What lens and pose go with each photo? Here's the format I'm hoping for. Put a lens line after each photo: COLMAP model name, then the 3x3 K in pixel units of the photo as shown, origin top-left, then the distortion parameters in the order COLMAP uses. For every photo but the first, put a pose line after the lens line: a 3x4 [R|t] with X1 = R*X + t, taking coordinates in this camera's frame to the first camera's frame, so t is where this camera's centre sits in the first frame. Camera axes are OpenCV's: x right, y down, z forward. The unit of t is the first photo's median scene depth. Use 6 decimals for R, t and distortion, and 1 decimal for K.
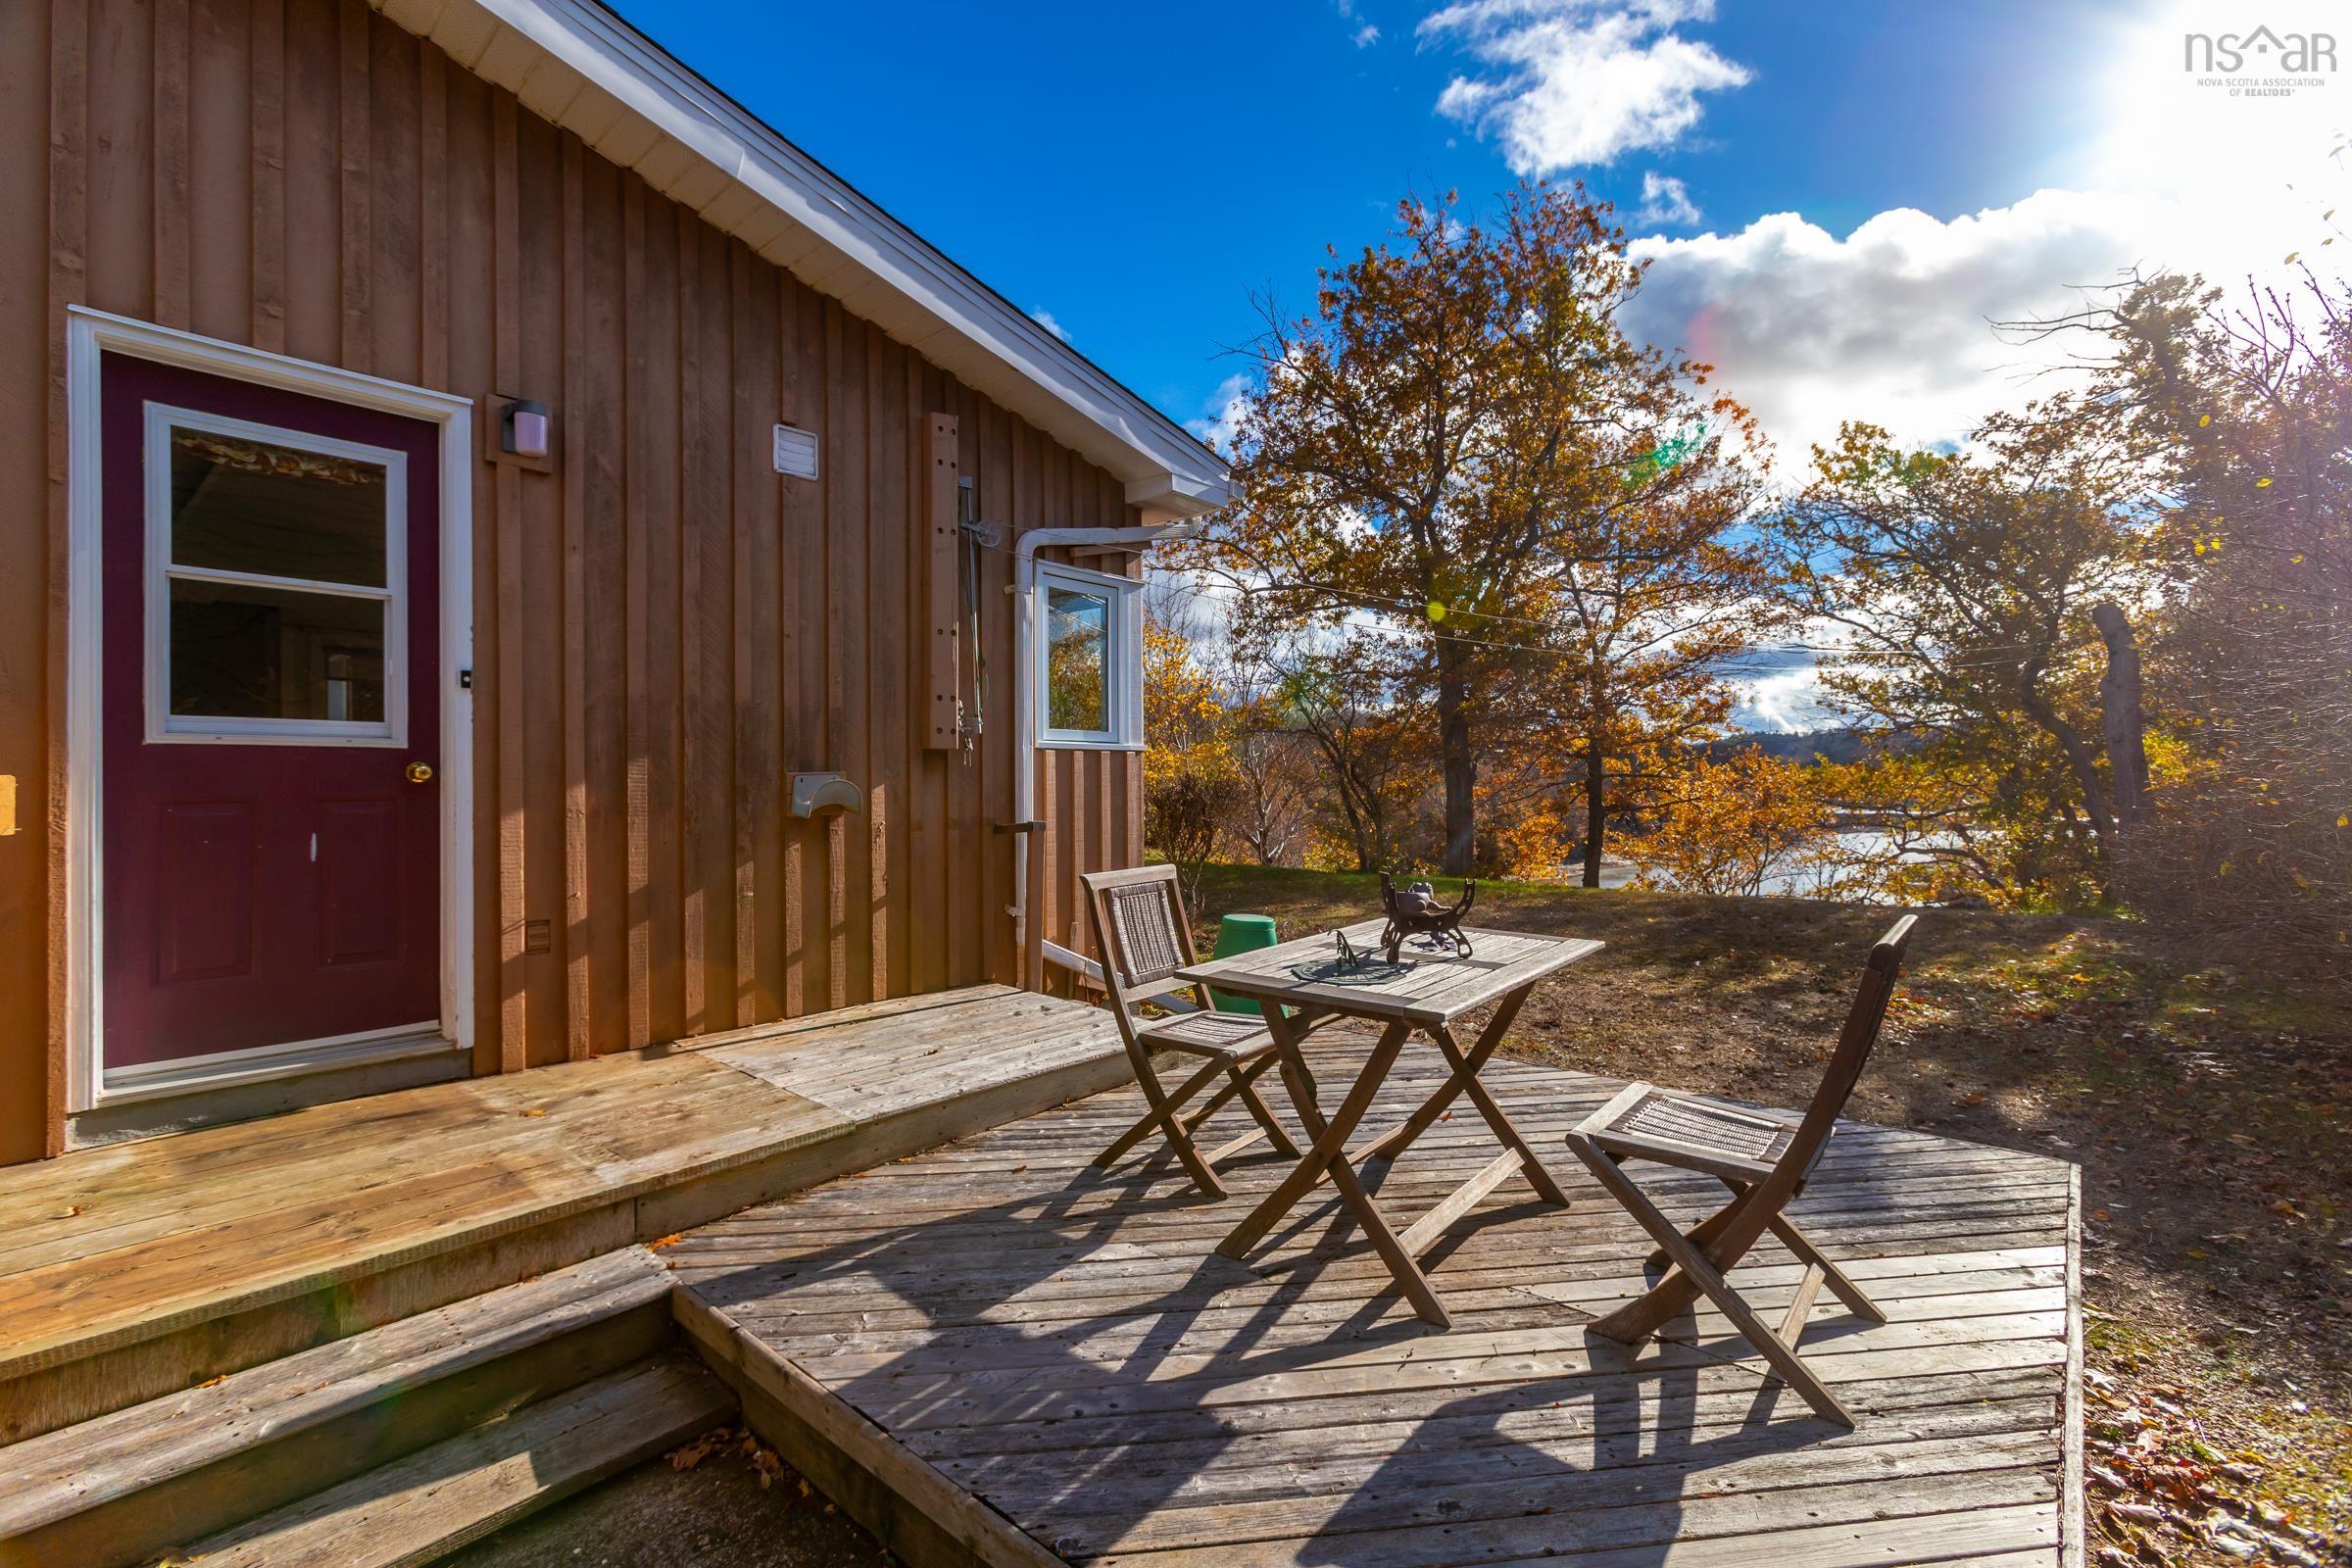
lens RADIAL K [[1063.3, 0, 1167.9], [0, 1063.3, 781.7], [0, 0, 1]] dist [0.000800, 0.000404]
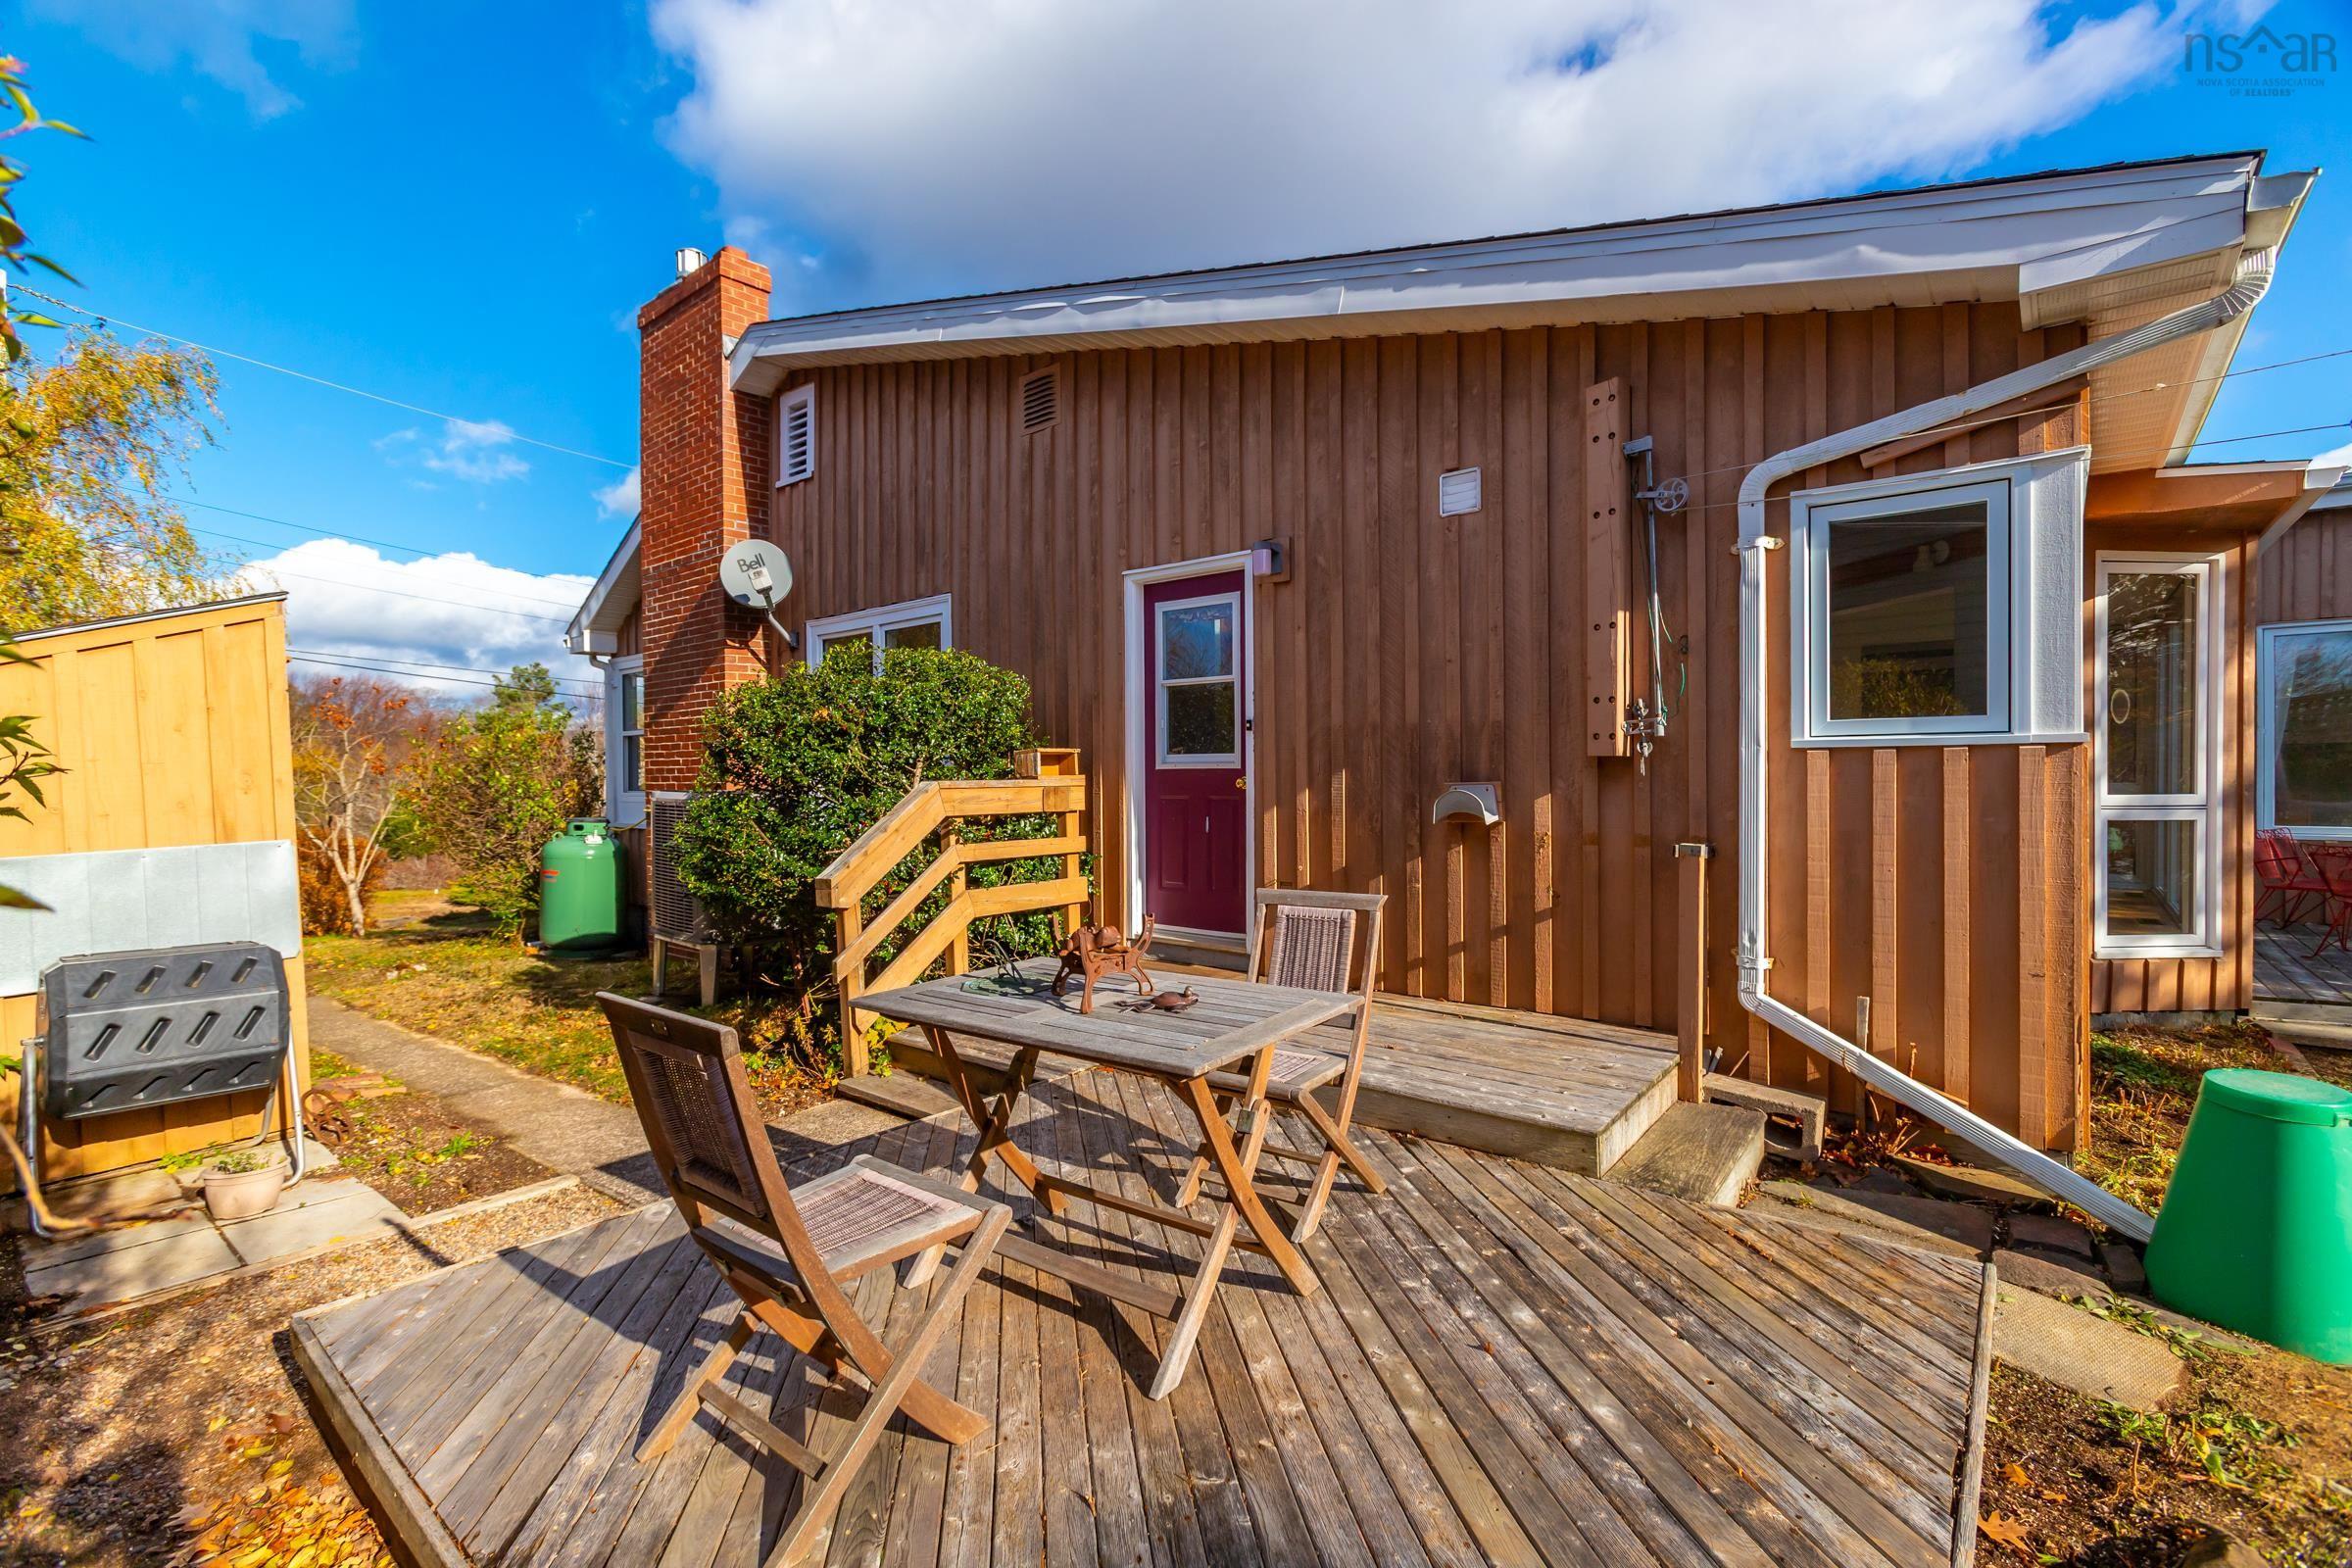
lens RADIAL K [[1063.3, 0, 1167.9], [0, 1063.3, 781.7], [0, 0, 1]] dist [0.000800, 0.000404]
pose [[0.013804, 0.009616, -0.999858, 0.816714], [0.005281, 0.999939, 0.009690, -0.023734], [0.999891, -0.005414, 0.013753, 0.737929]]
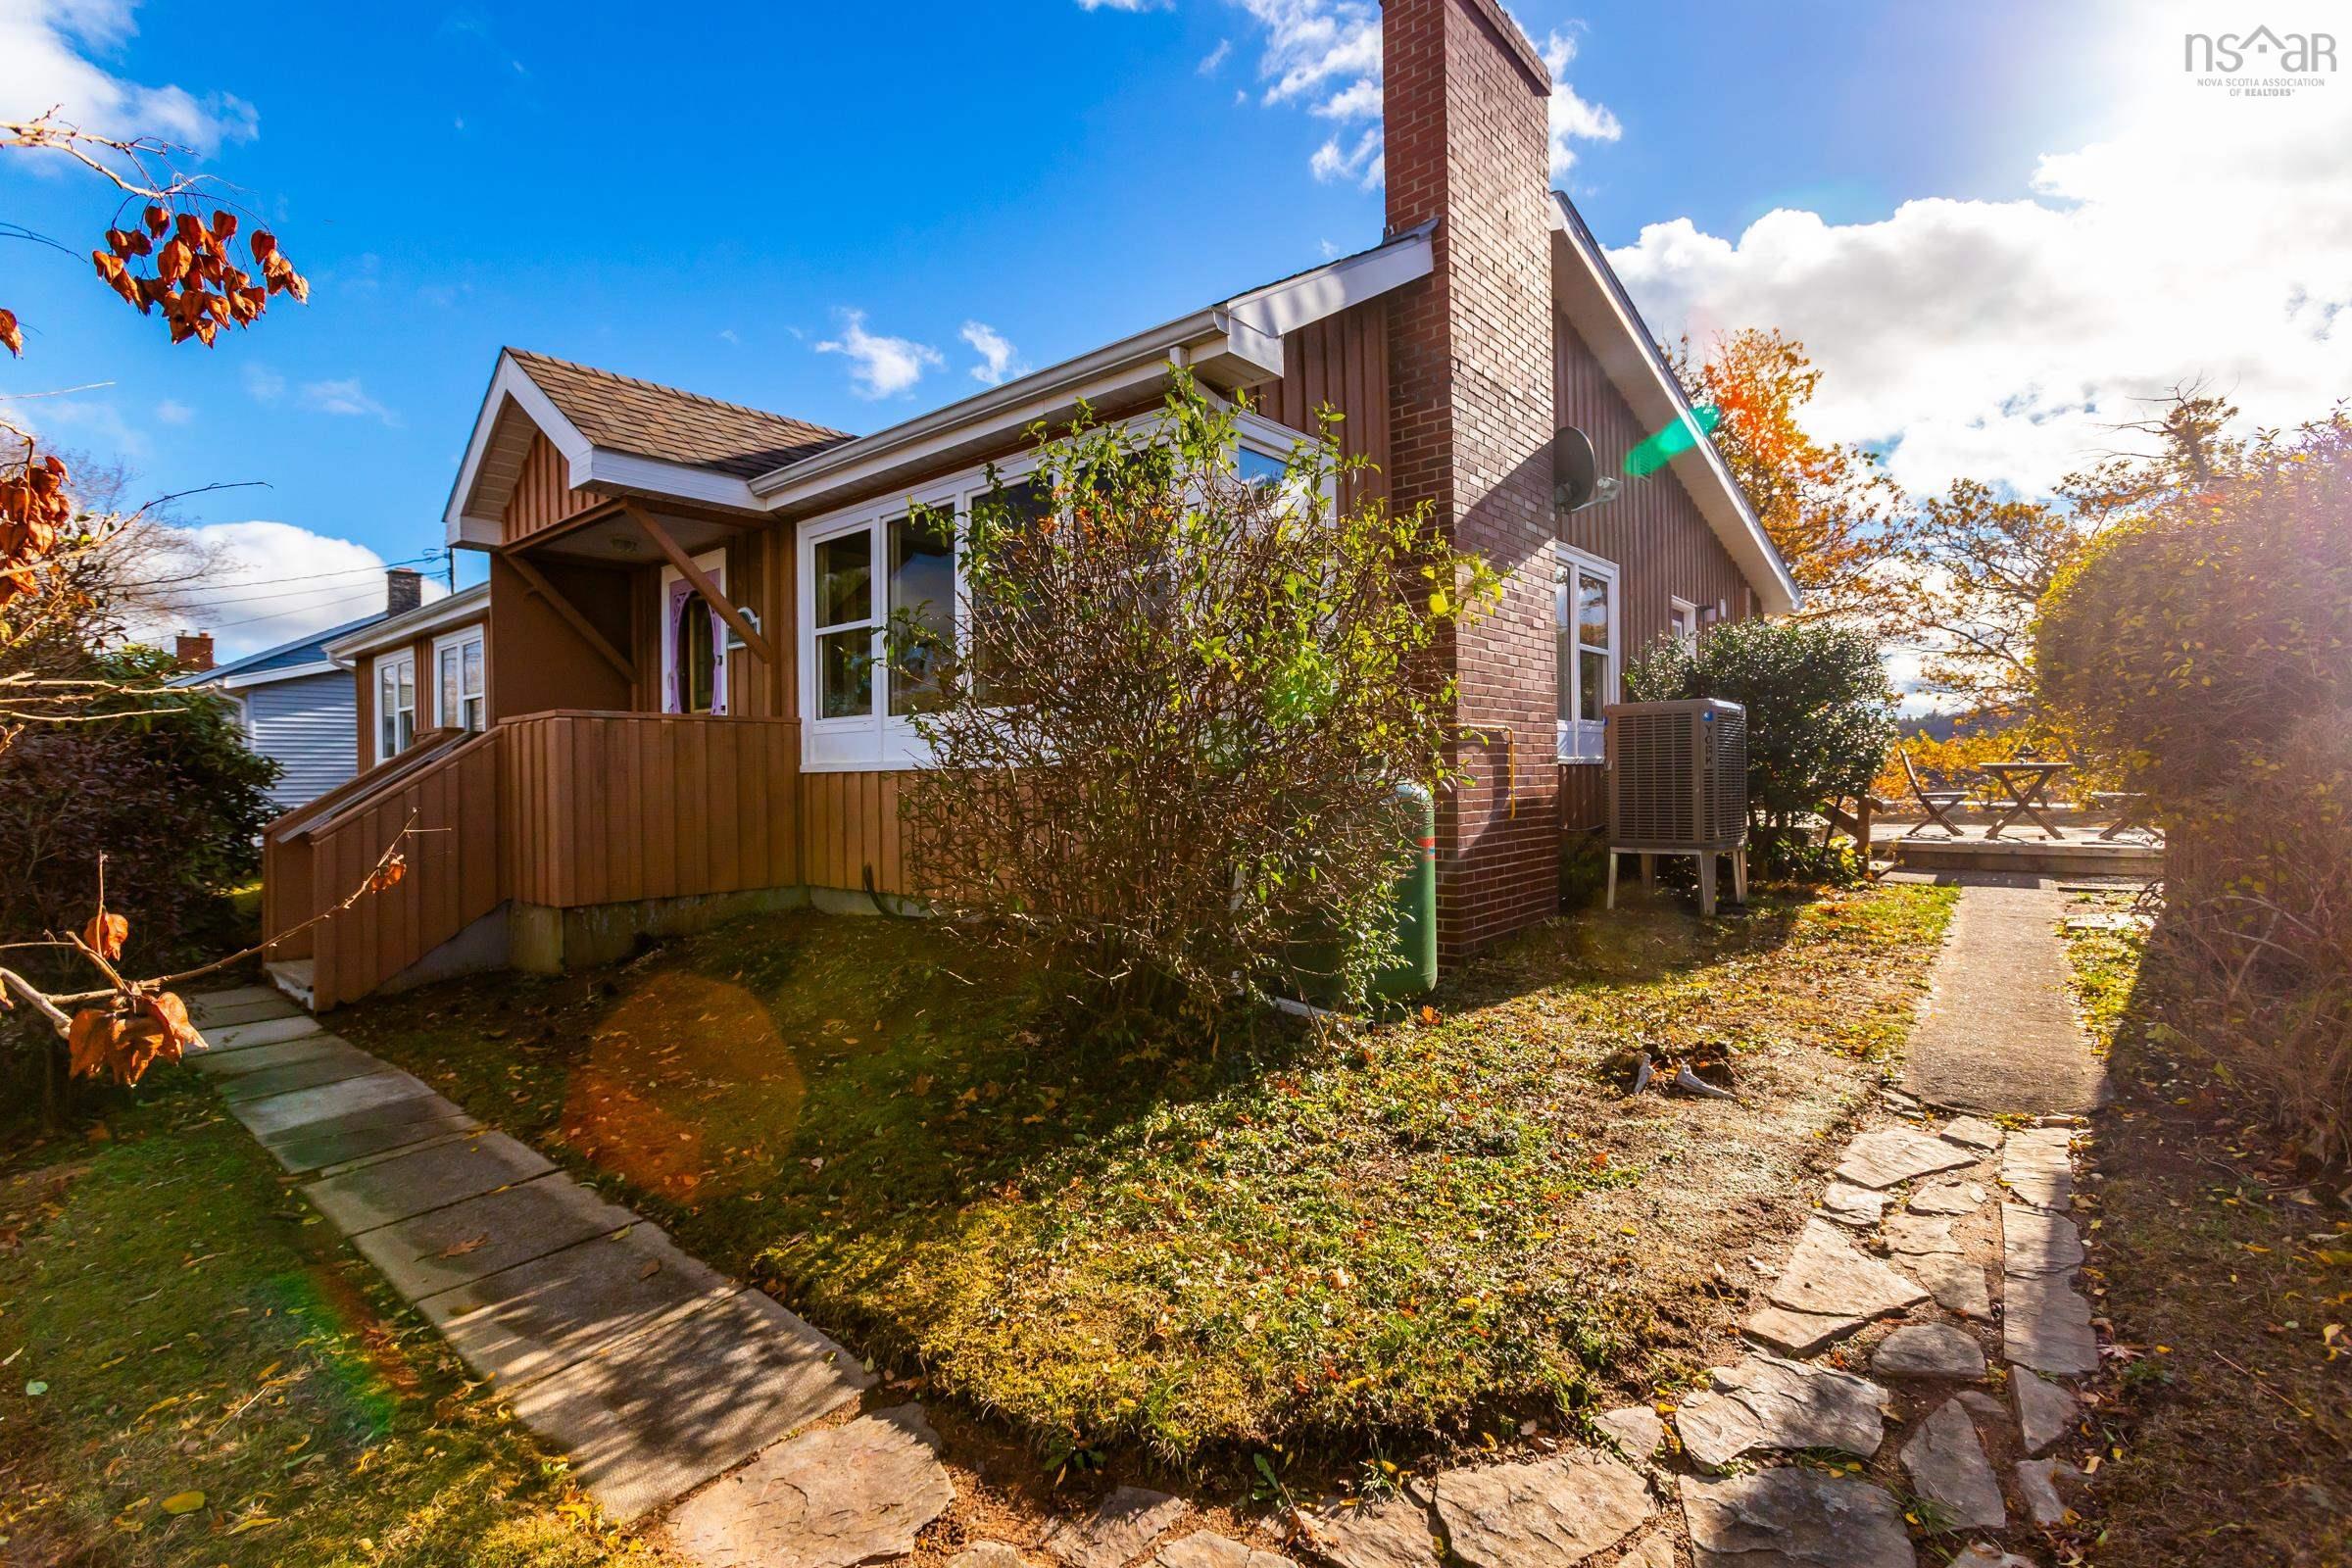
lens RADIAL K [[1079.6, 0, 1171.8], [0, 1079.6, 773.9], [0, 0, 1]] dist [-0.000671, -0.000028]
pose [[0.999929, -0.009143, -0.007687, -0.382039], [0.009154, 0.999957, 0.001348, 0.017390], [0.007674, -0.001418, 0.999970, -0.403886]]
